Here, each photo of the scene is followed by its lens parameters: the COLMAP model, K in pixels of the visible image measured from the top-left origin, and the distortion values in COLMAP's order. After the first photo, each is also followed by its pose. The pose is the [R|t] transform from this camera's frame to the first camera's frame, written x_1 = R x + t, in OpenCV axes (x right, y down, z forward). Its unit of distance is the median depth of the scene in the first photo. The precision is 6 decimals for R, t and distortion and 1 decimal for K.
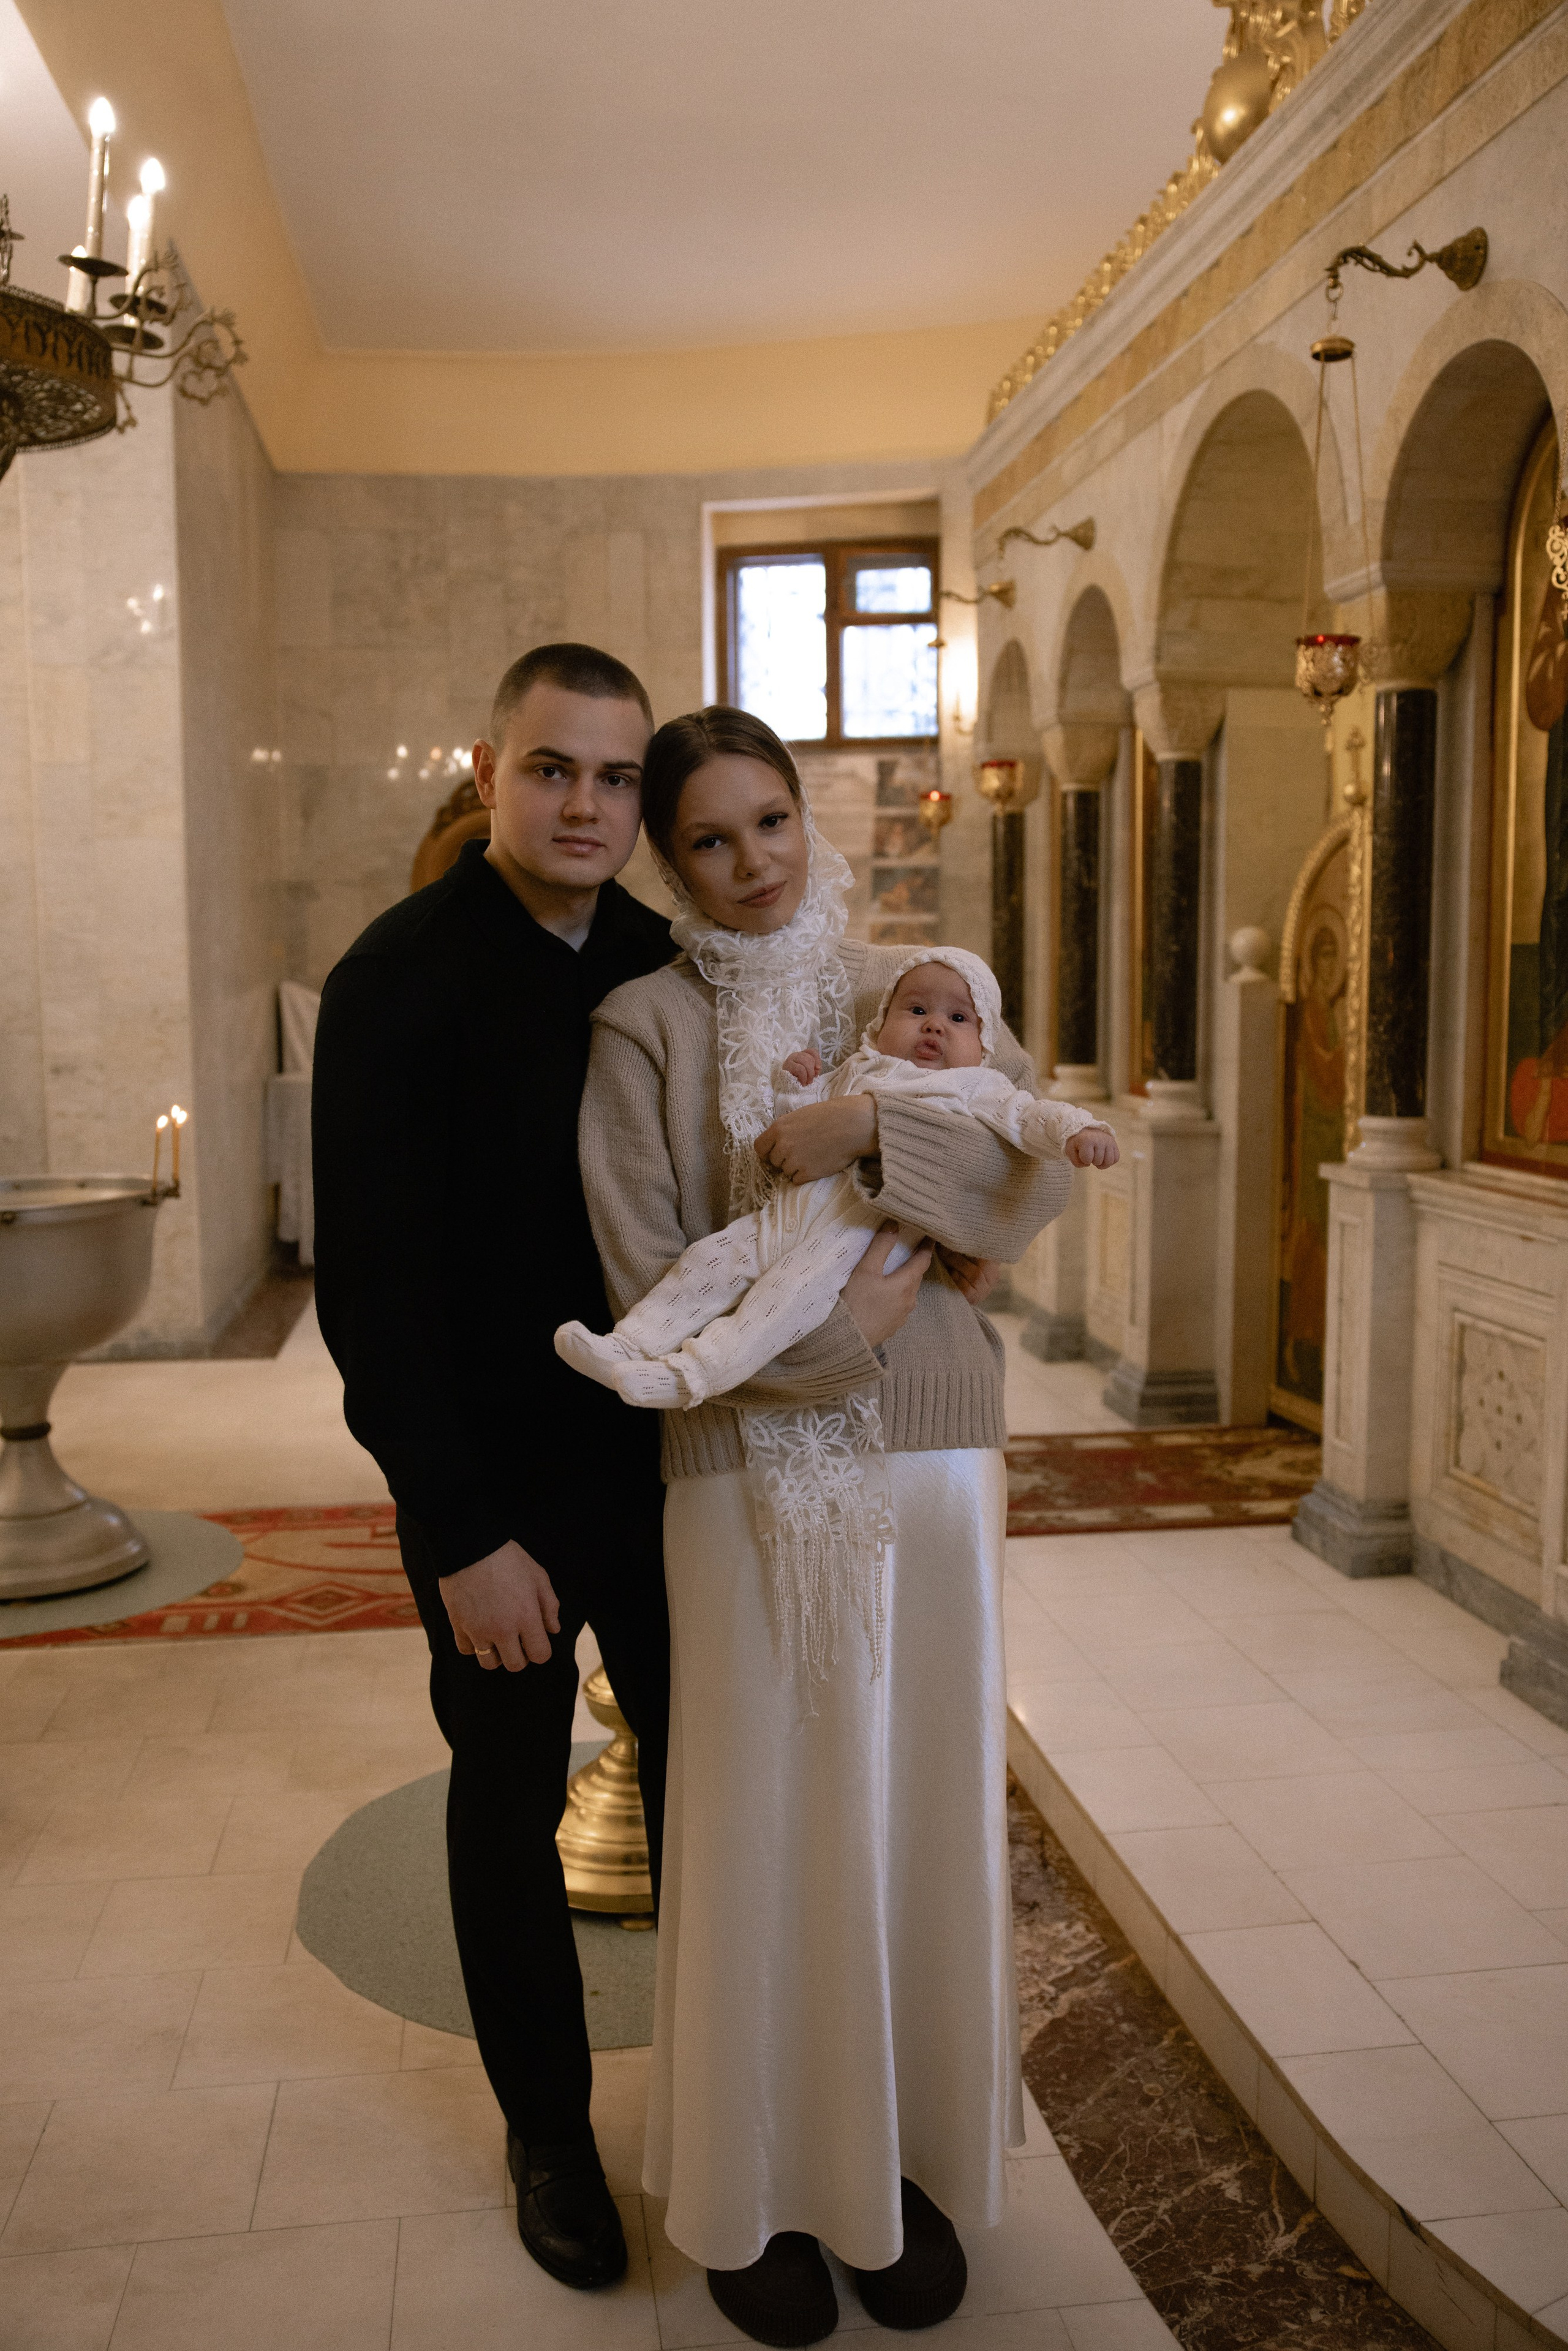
lens RADIAL K [[2010.2, 0, 784.0], [0, 2010.2, 1175.5], [0, 0, 1]] dist [0.003125, 0.008008]
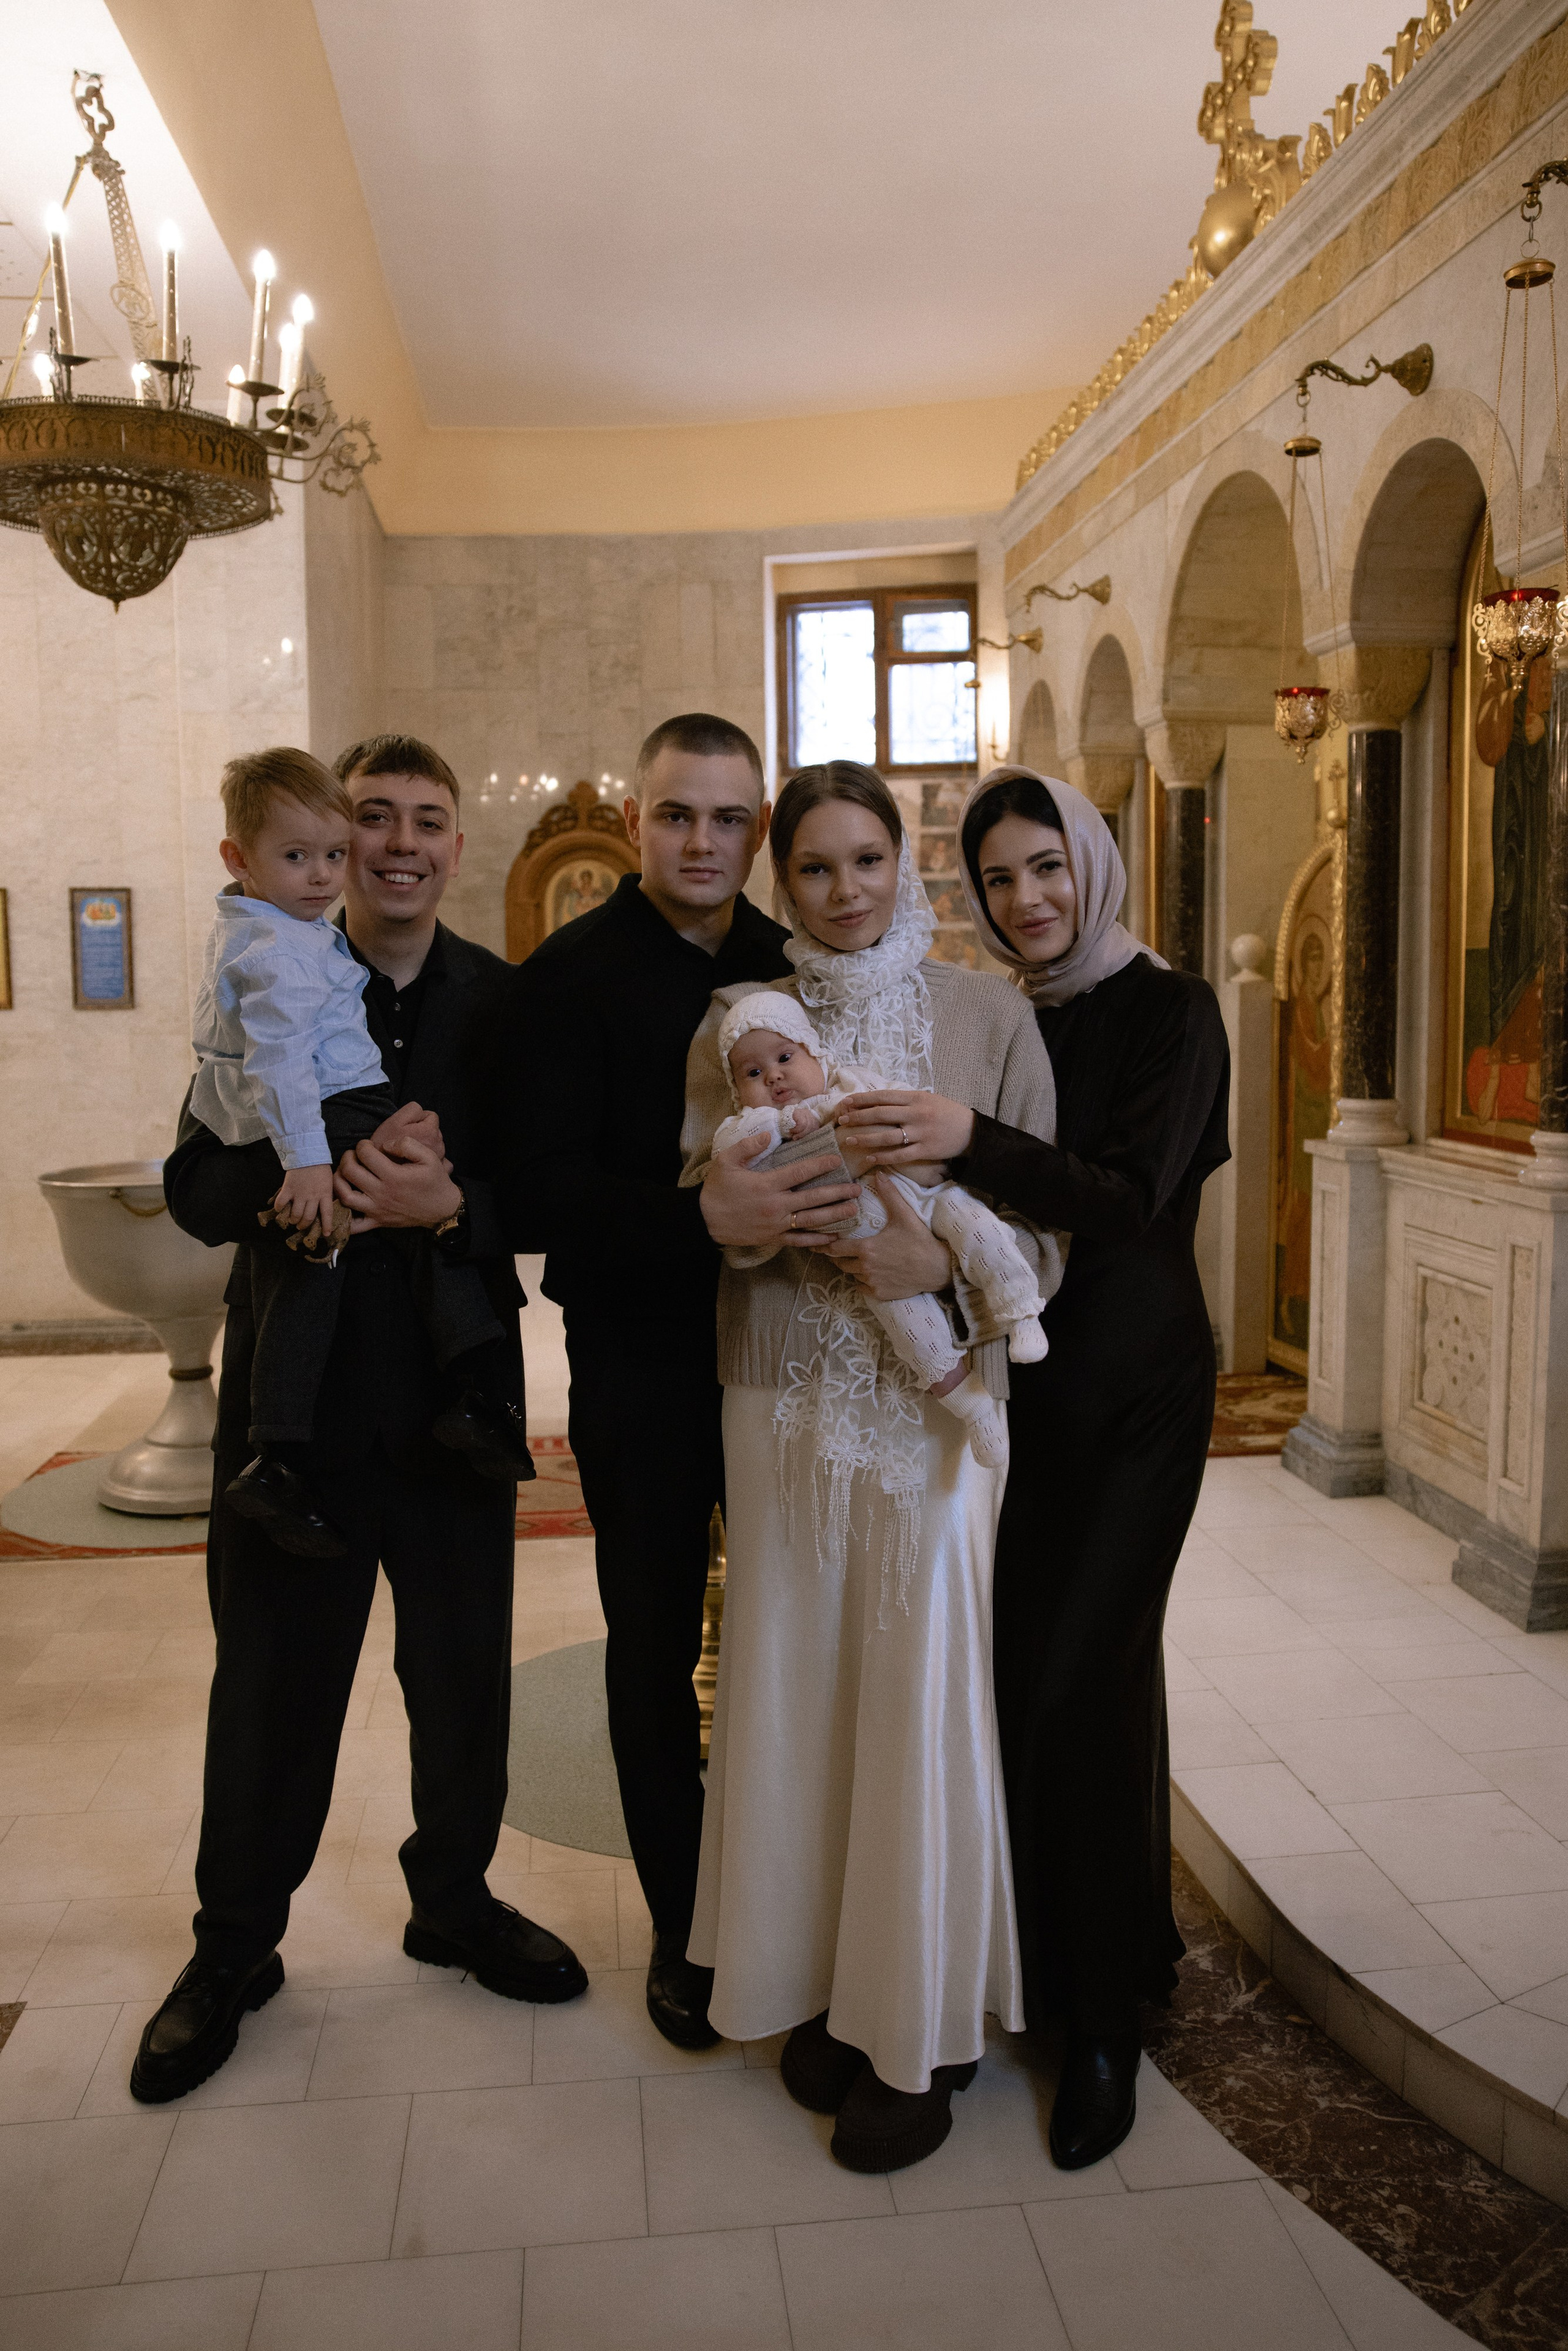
lens RADIAL K [[1984.0, 0, 784.0], [0, 1984.0, 1175.5], [0, 0, 1]] dist [-0.028401, -0.004790]
pose [[0.999609, -0.003500, -0.027752, -0.000305], [0.003535, 0.999993, 0.001210, 0.012237], [0.027748, -0.001307, 0.999614, -0.145337]]
